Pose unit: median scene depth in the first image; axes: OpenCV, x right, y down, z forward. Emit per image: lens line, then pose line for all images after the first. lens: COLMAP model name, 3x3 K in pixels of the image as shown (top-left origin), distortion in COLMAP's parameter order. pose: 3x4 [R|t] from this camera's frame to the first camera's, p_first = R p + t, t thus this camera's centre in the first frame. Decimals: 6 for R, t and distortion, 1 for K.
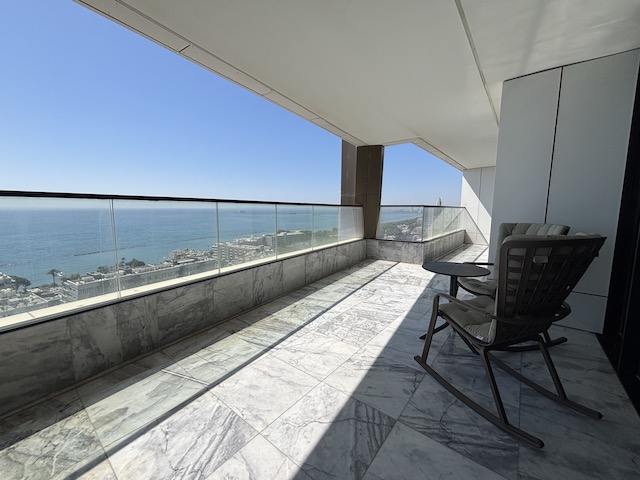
lens RADIAL K [[256.5, 0, 321.2], [0, 256.5, 239.0], [0, 0, 1]] dist [0.002289, -0.000870]
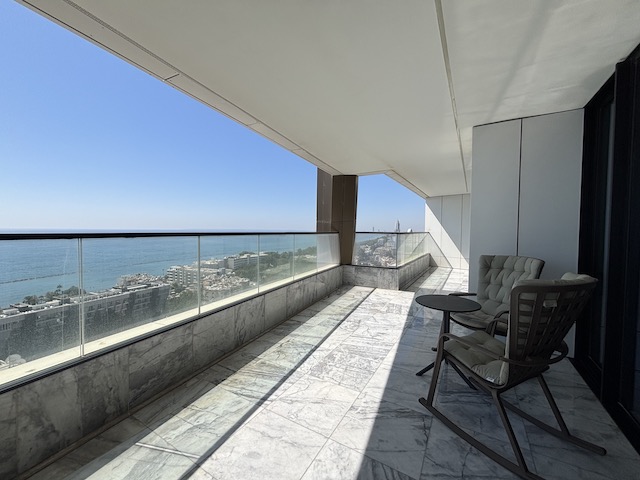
lens RADIAL K [[256.5, 0, 320.8], [0, 256.5, 239.4], [0, 0, 1]] dist [0.002289, -0.000870]
pose [[0.990796, -0.002543, 0.135341, -0.101454], [0.013421, 0.996743, -0.079524, -0.053058], [-0.134698, 0.080608, 0.987603, 0.033699]]
